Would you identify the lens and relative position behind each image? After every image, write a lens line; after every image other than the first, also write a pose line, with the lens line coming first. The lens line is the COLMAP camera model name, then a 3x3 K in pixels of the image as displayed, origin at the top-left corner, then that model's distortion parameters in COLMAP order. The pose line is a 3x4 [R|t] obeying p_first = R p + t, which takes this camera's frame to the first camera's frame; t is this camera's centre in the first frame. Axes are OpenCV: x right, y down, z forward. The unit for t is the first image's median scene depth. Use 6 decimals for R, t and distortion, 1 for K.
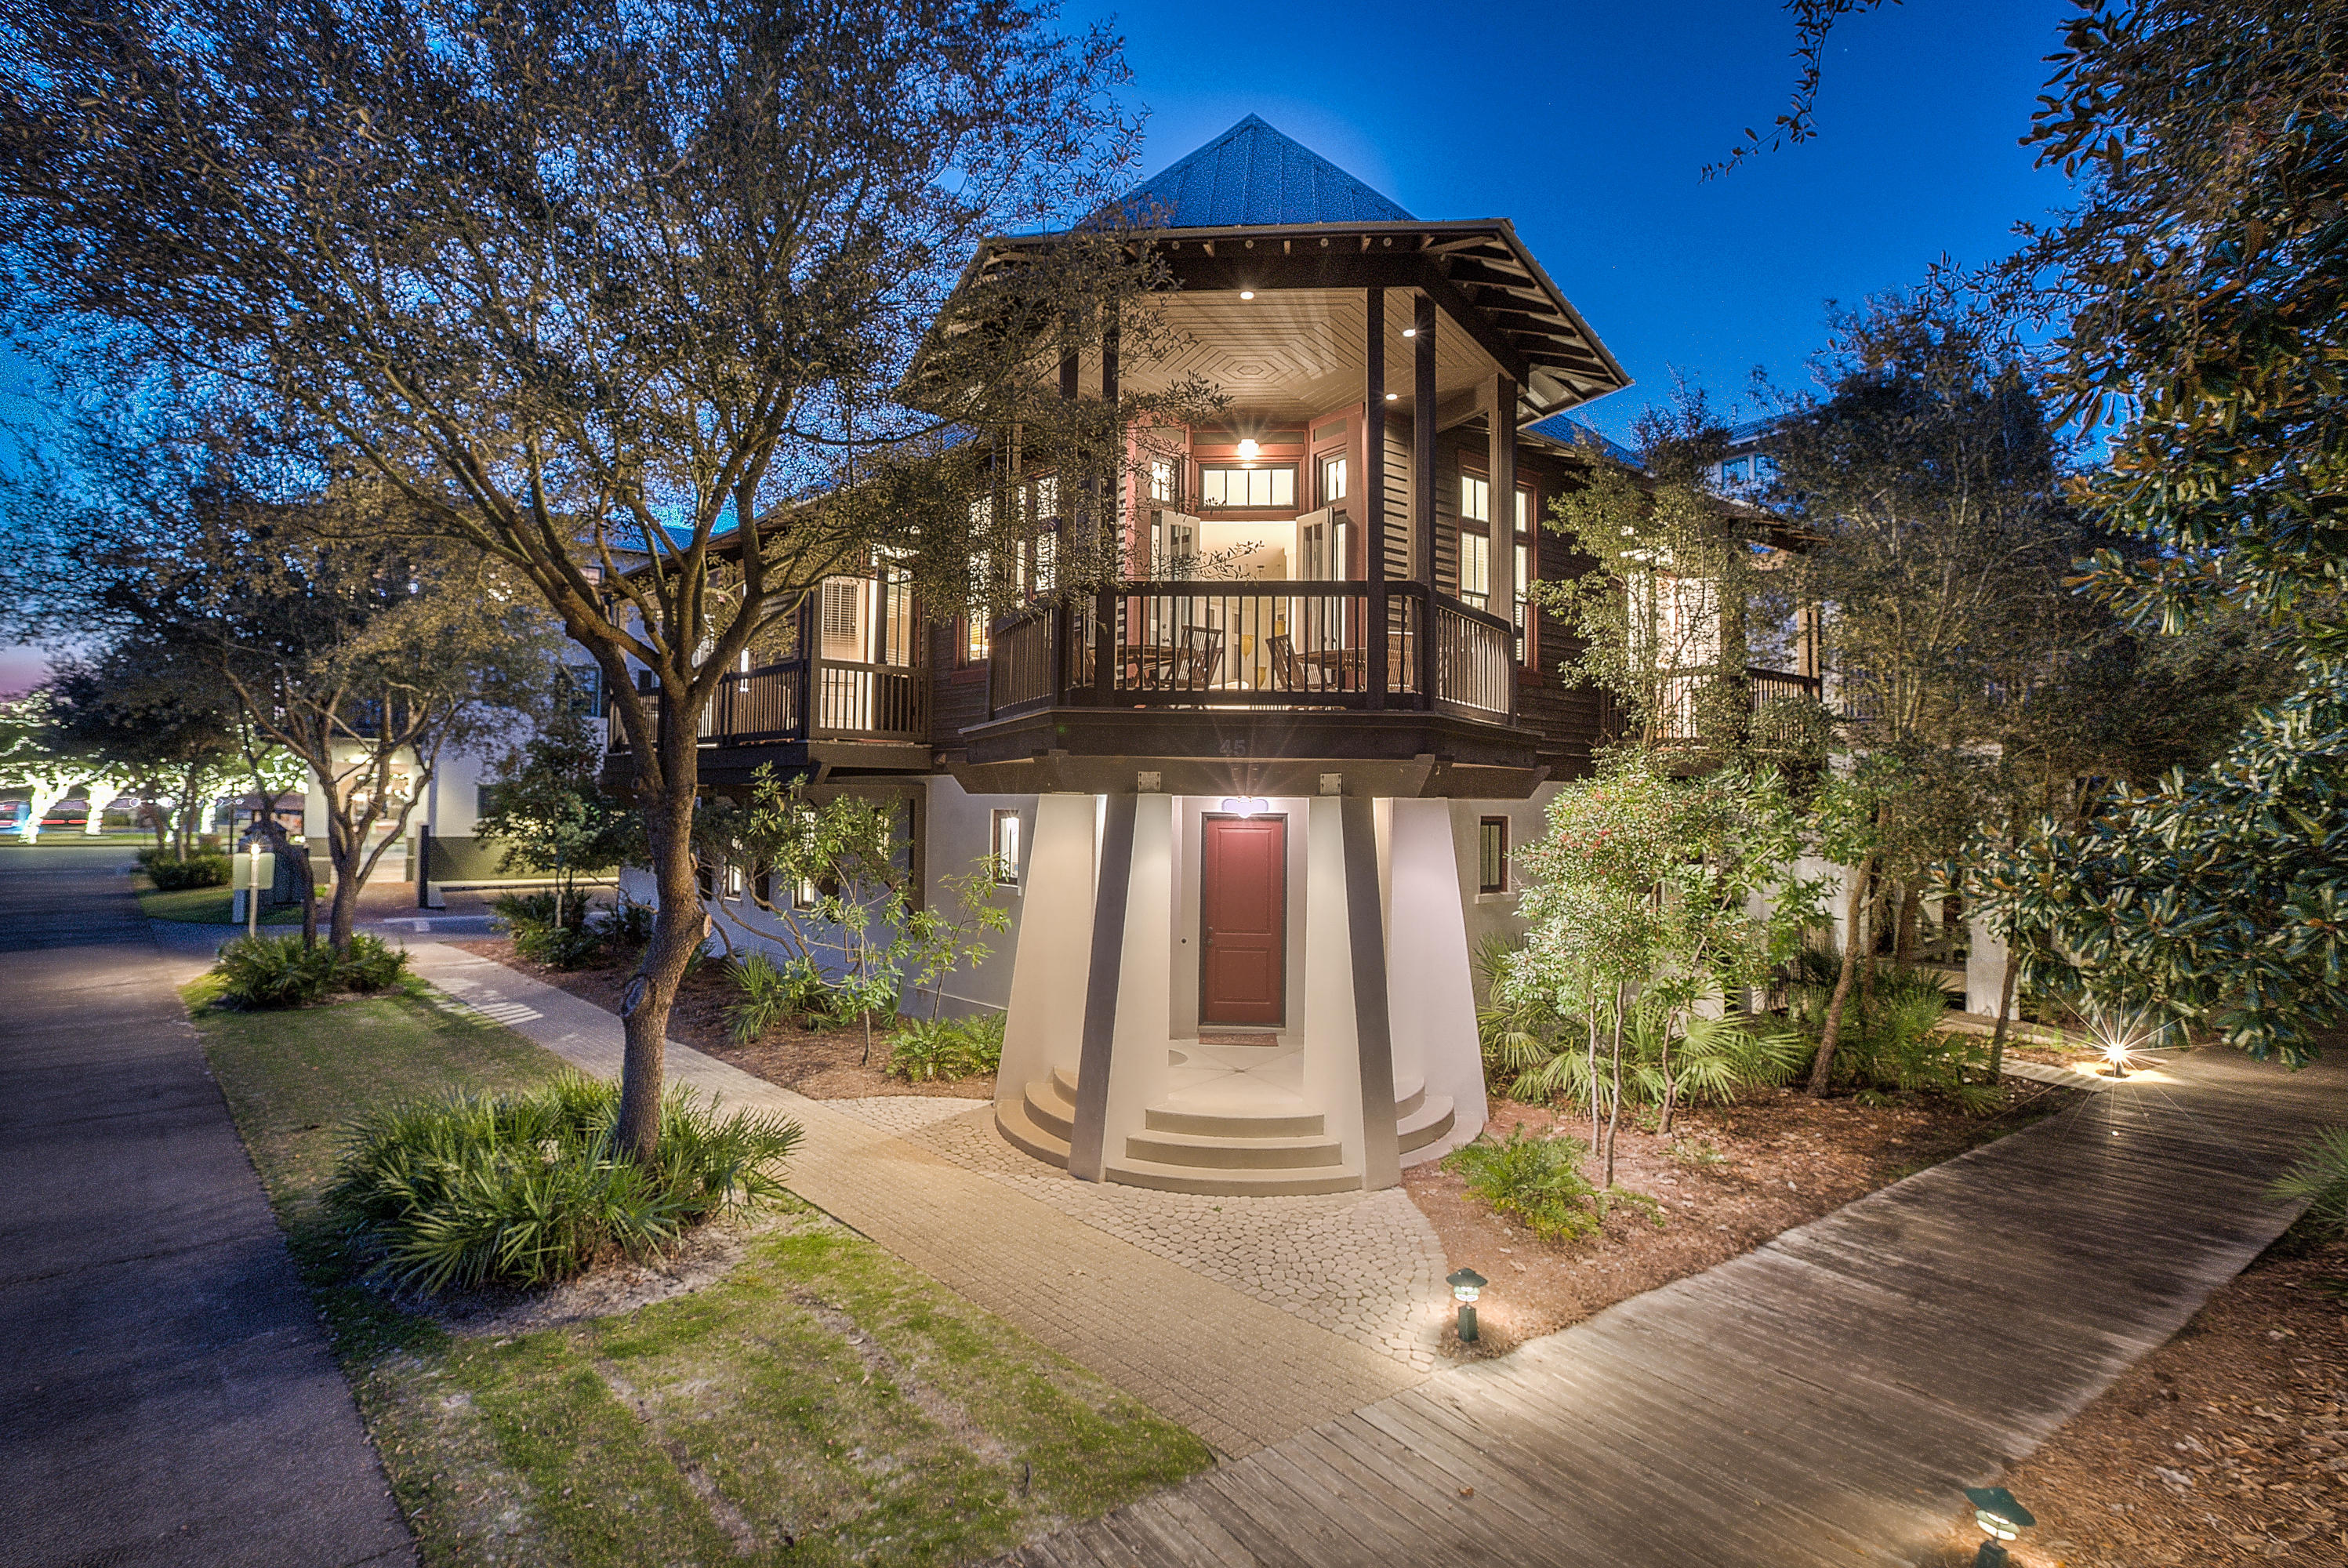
lens RADIAL K [[1075.7, 0, 1169.8], [0, 1075.7, 791.9], [0, 0, 1]] dist [-0.000222, -0.000003]
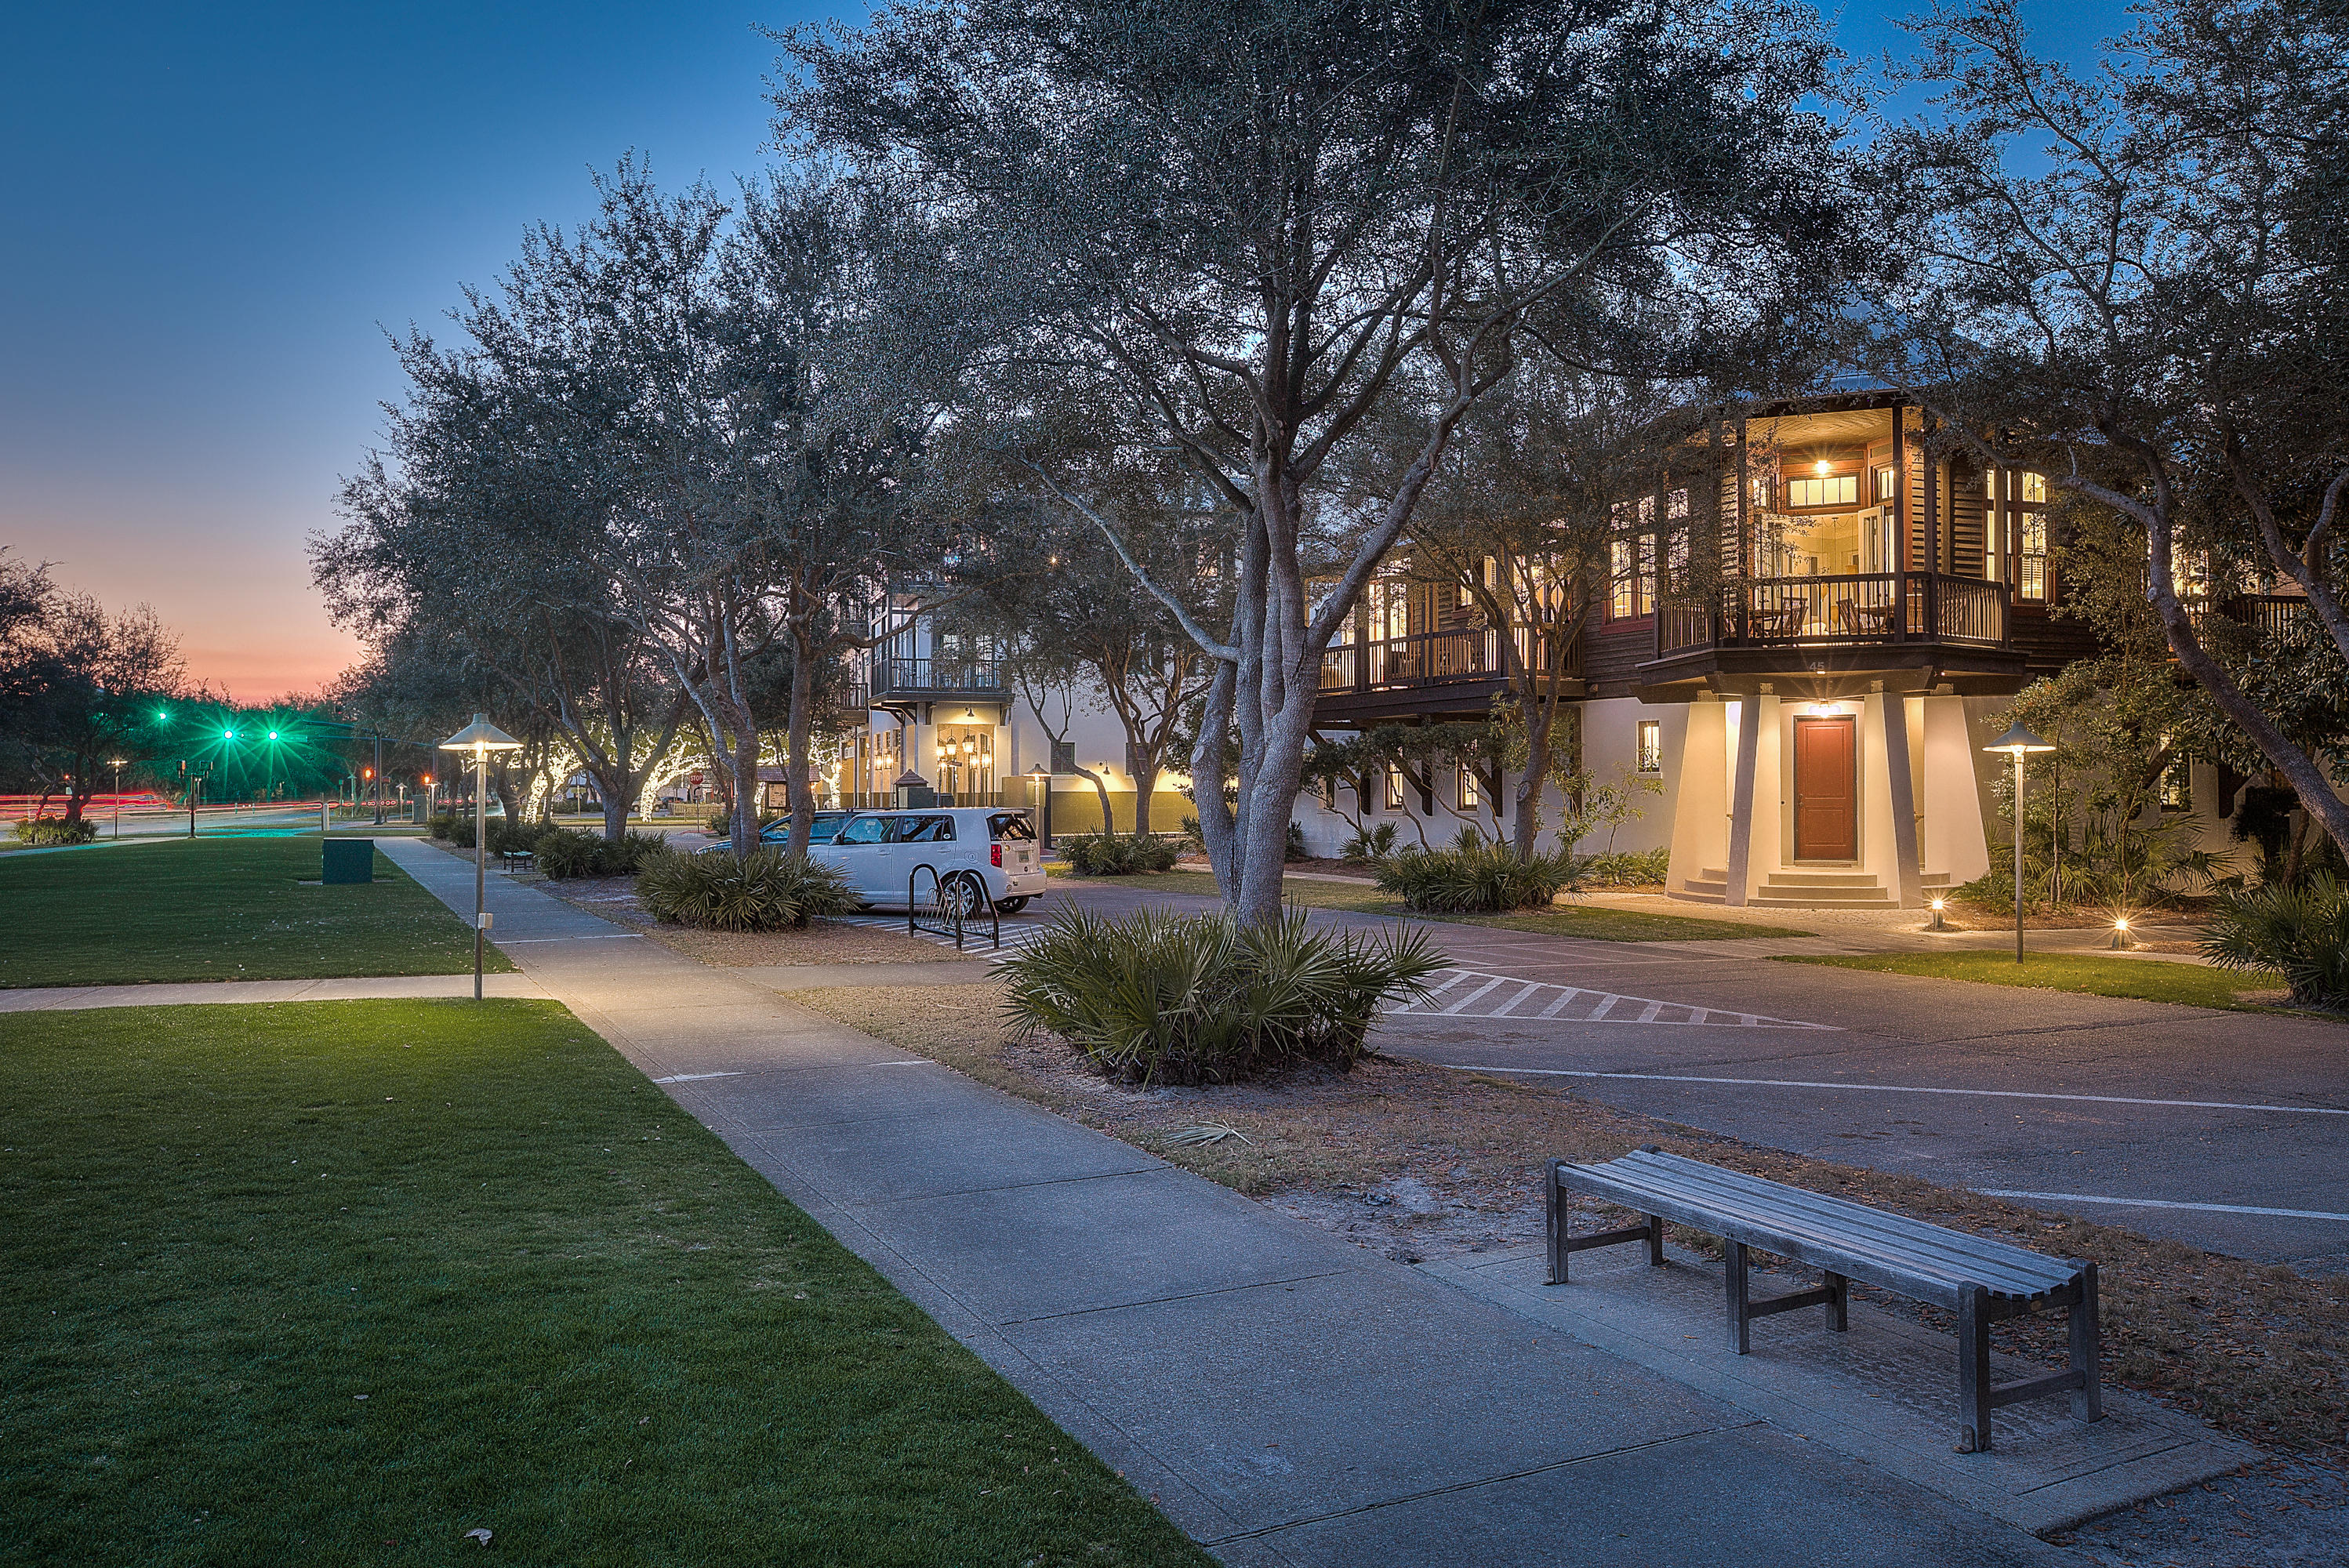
lens RADIAL K [[1763.7, 0, 1174.6], [0, 1763.7, 773.7], [0, 0, 1]] dist [0.000049, 0.000041]
pose [[0.959963, -0.017879, -0.279555, -0.114839], [0.015178, 0.999815, -0.011827, 0.119169], [0.279715, 0.007110, 0.960057, -1.622066]]
